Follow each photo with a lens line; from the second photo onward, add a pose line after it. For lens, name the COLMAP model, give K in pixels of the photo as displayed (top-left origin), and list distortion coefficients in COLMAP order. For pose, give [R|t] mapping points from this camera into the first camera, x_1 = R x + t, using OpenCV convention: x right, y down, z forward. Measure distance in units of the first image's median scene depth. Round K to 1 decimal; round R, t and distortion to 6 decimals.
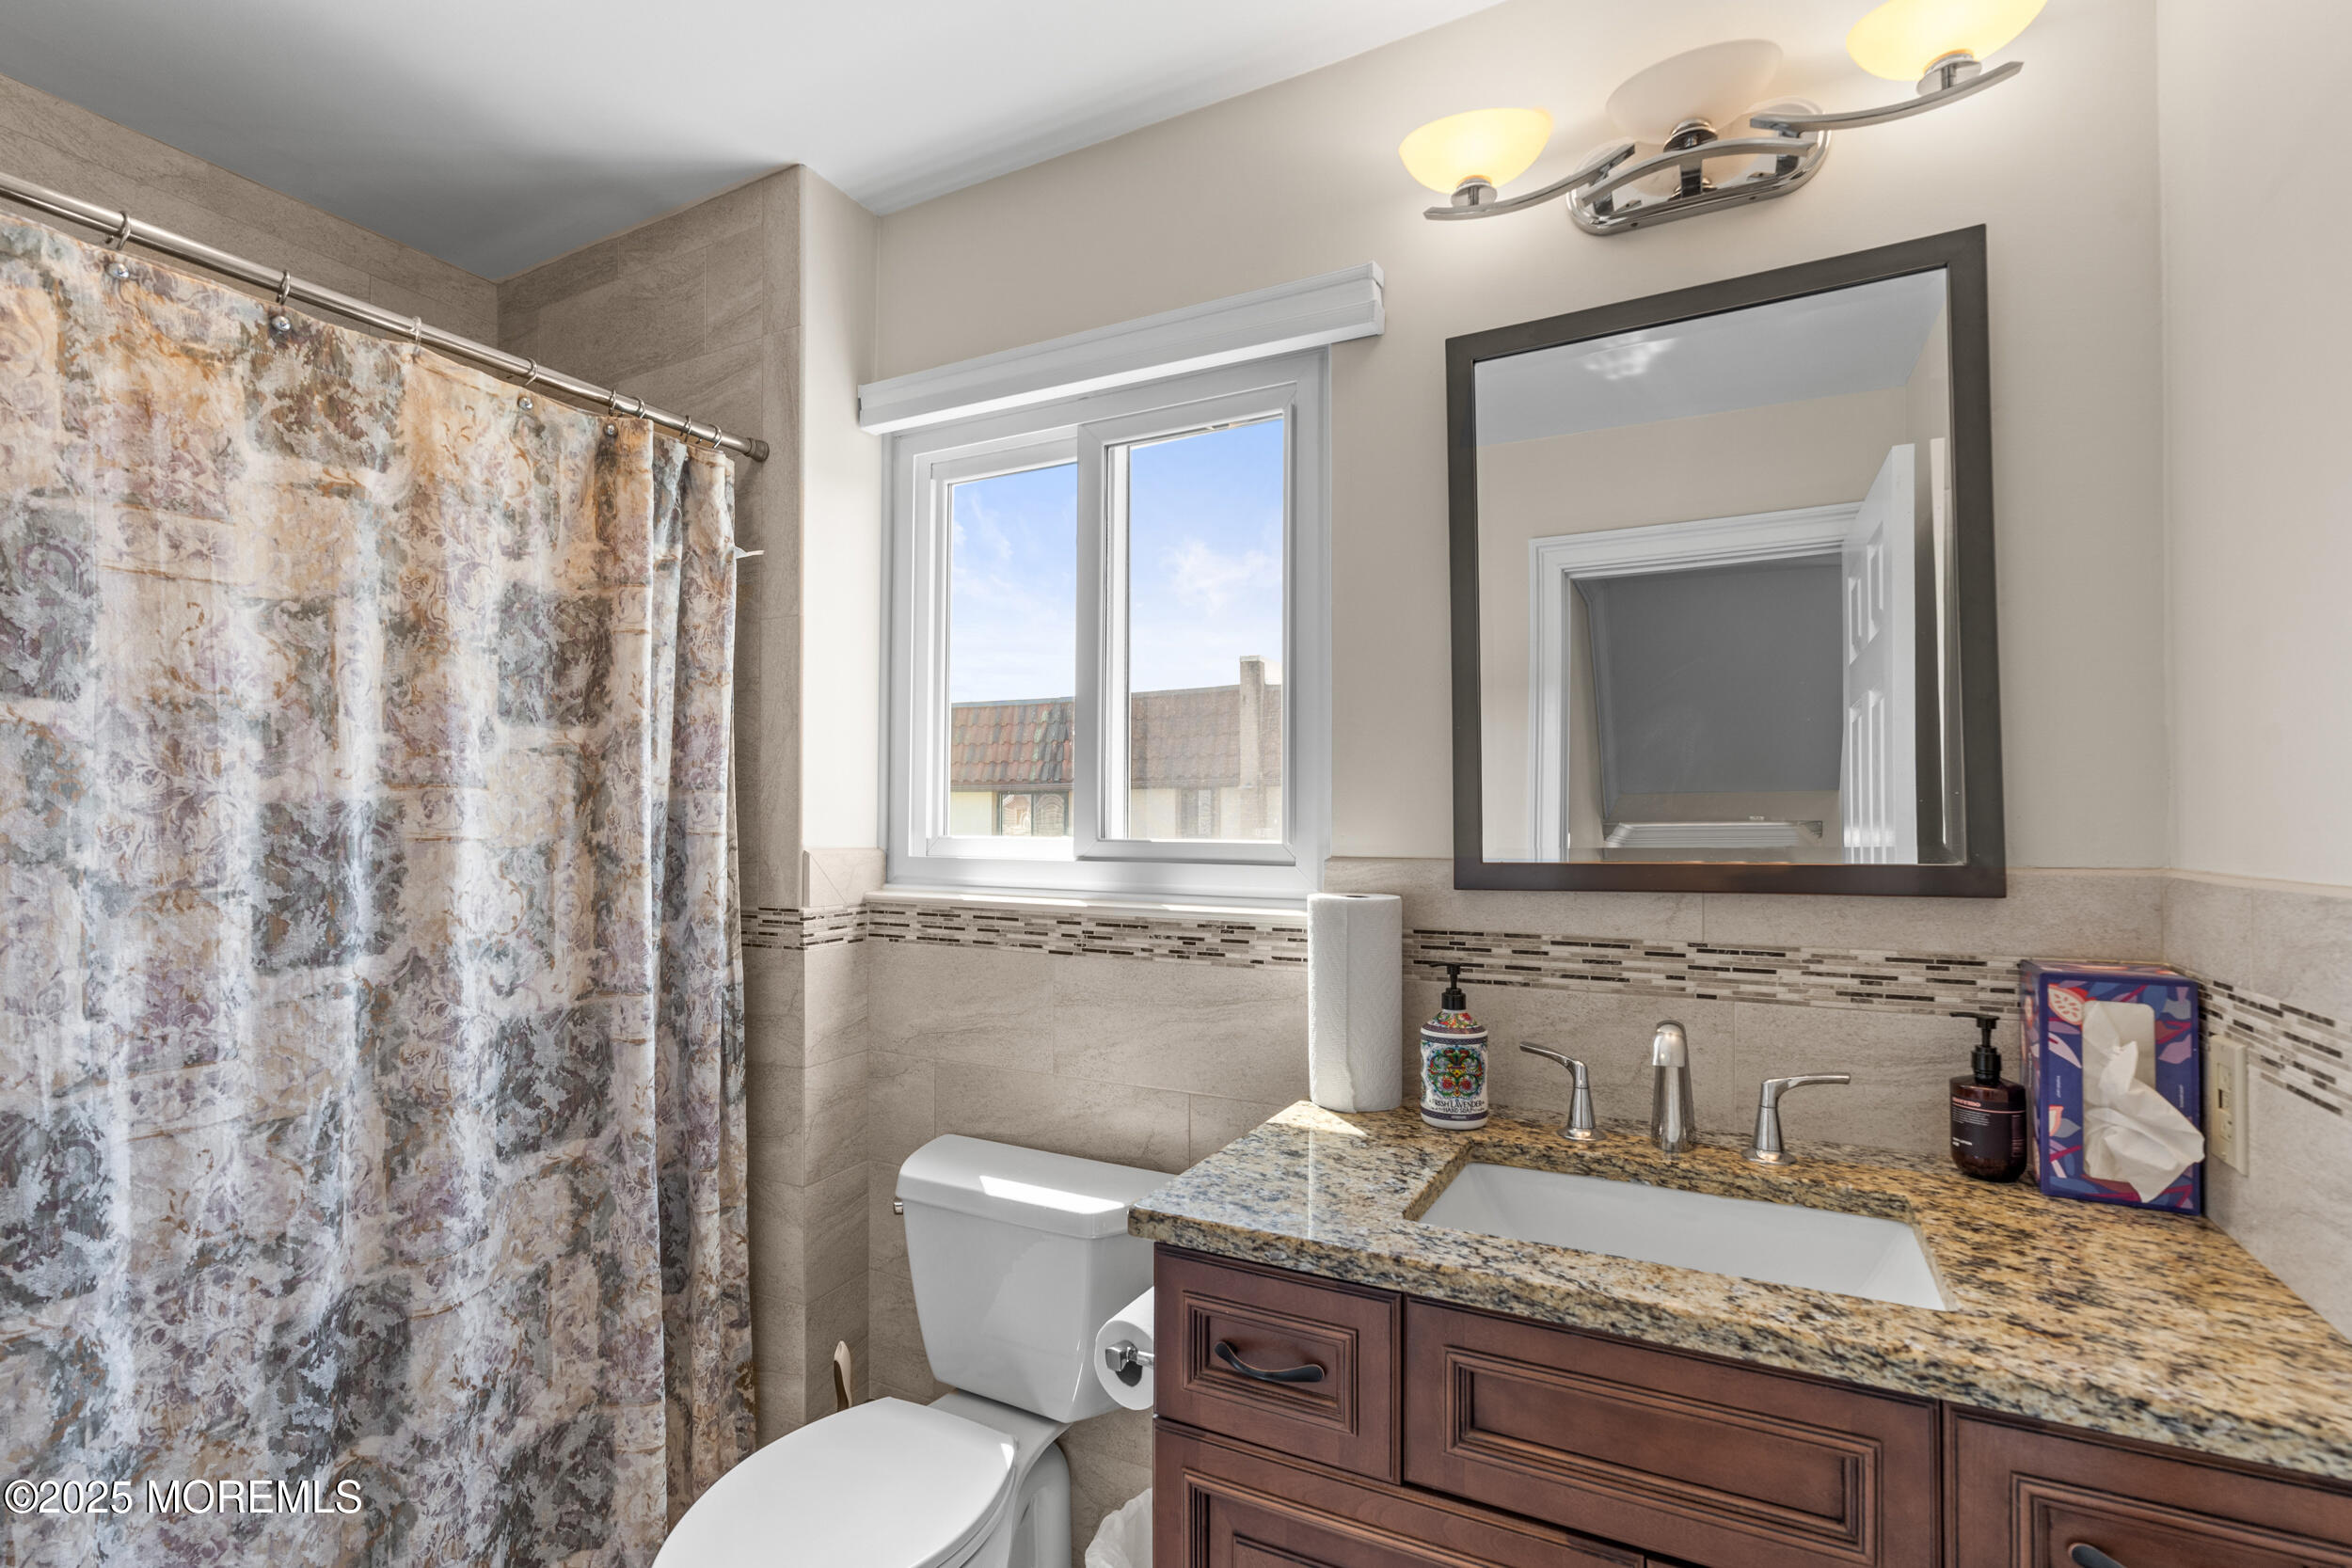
lens RADIAL K [[1087.2, 0, 1170.0], [0, 1087.2, 798.5], [0, 0, 1]] dist [-0.006186, 0.003400]
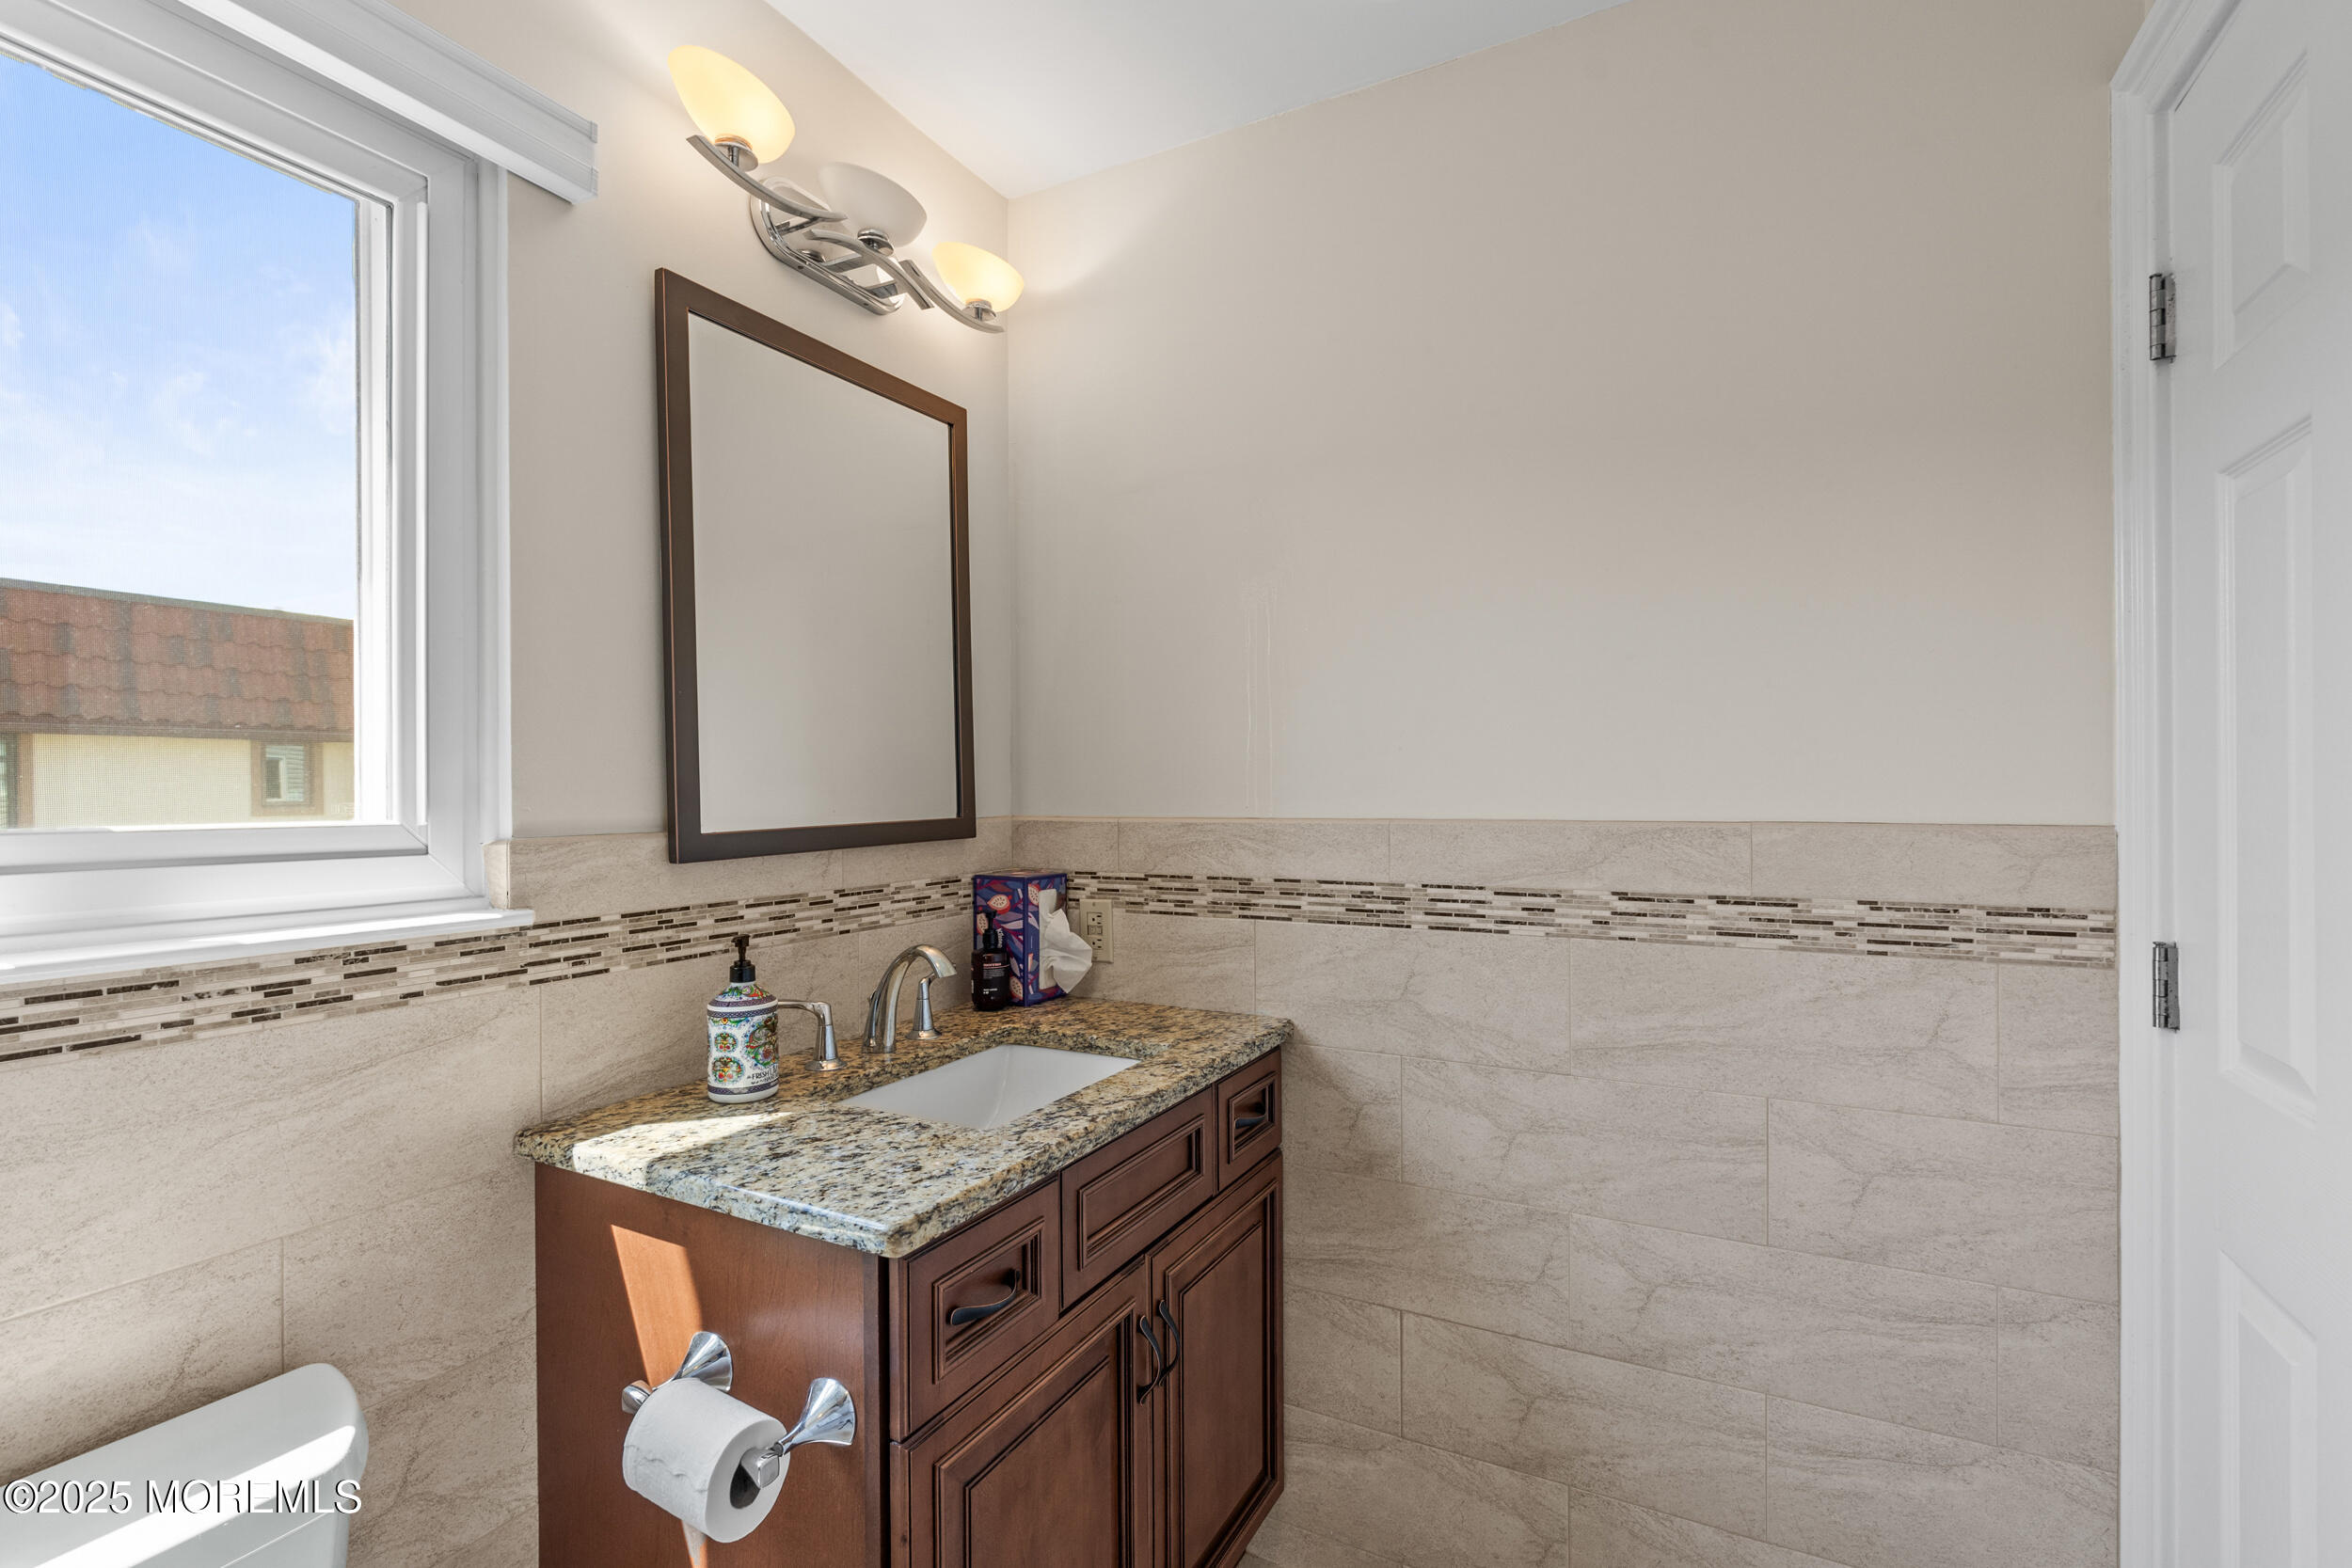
lens RADIAL K [[1087.2, 0, 1176.8], [0, 1087.2, 782.9], [0, 0, 1]] dist [-0.006186, 0.003400]
pose [[-0.004971, 0.003030, 0.999983, -0.779331], [-0.019412, 0.999807, -0.003126, 0.009261], [-0.999799, -0.019428, -0.004911, 0.656190]]
